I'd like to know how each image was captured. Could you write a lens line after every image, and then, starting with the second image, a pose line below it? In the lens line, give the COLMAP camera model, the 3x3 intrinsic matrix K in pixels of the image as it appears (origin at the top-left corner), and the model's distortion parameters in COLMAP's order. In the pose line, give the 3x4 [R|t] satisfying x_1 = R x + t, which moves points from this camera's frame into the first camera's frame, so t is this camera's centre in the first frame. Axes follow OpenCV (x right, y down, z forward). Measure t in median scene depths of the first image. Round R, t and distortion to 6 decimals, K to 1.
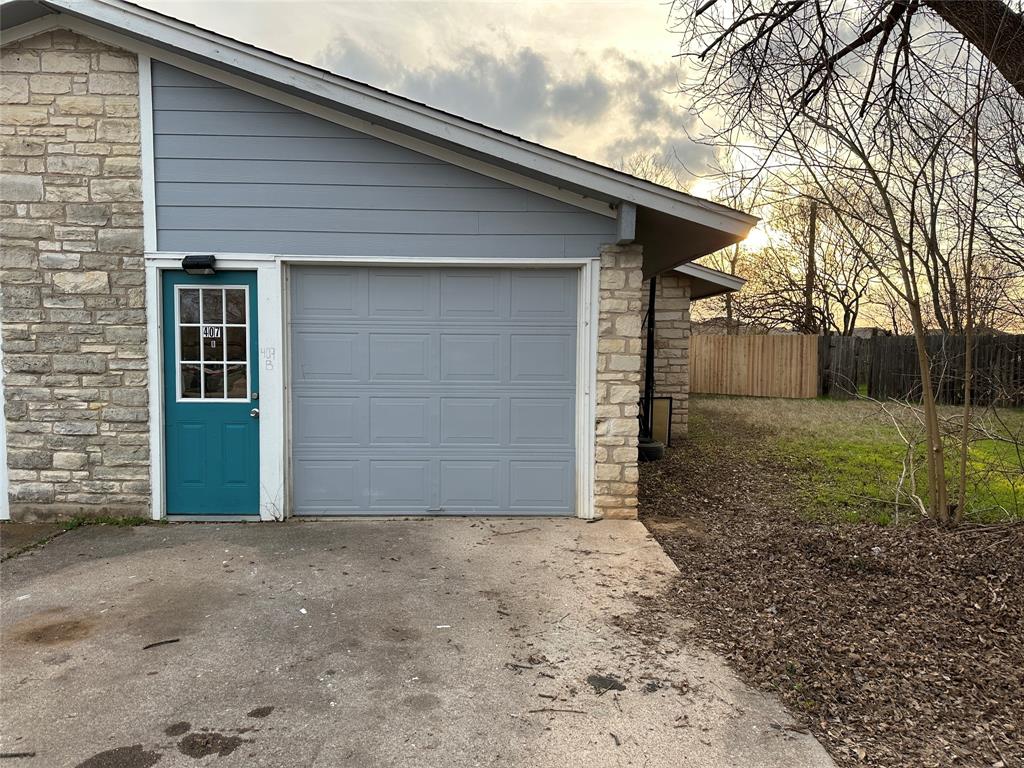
lens RADIAL K [[731.9, 0, 512.0], [0, 731.9, 384.0], [0, 0, 1]] dist [0.124264, -0.132863]
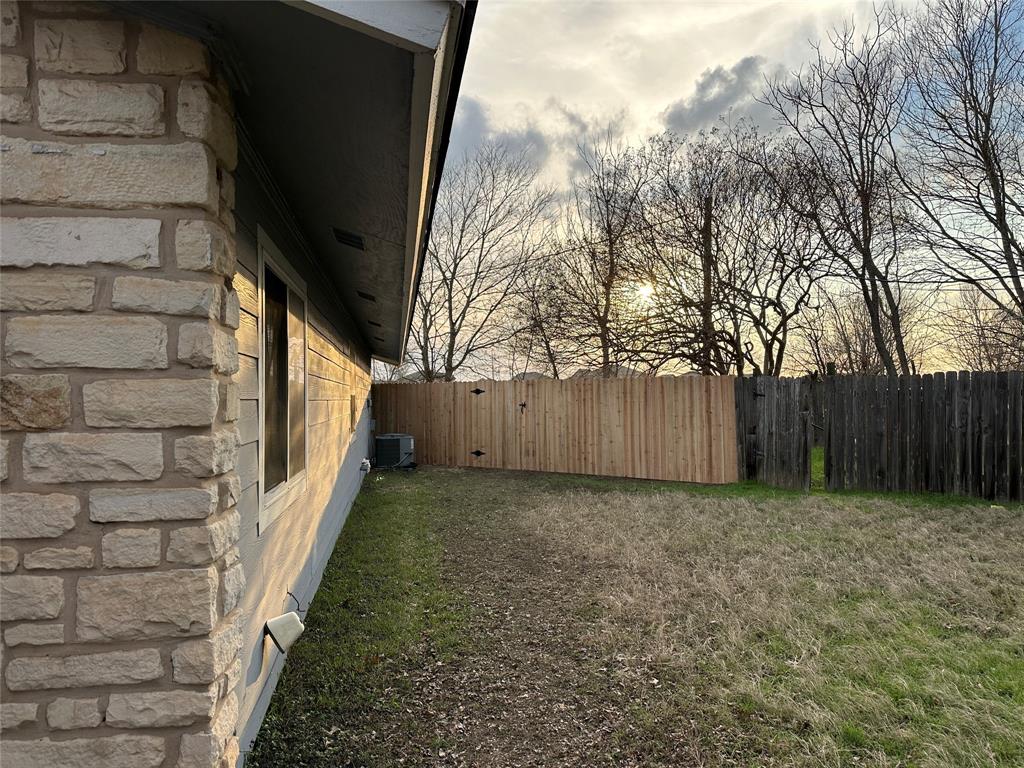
lens RADIAL K [[731.9, 0, 512.0], [0, 731.9, 384.0], [0, 0, 1]] dist [0.124264, -0.132863]
pose [[0.990624, -0.017500, 0.135492, 0.151217], [0.026859, 0.997354, -0.067558, -0.023309], [-0.133952, 0.070564, 0.988472, 0.427318]]
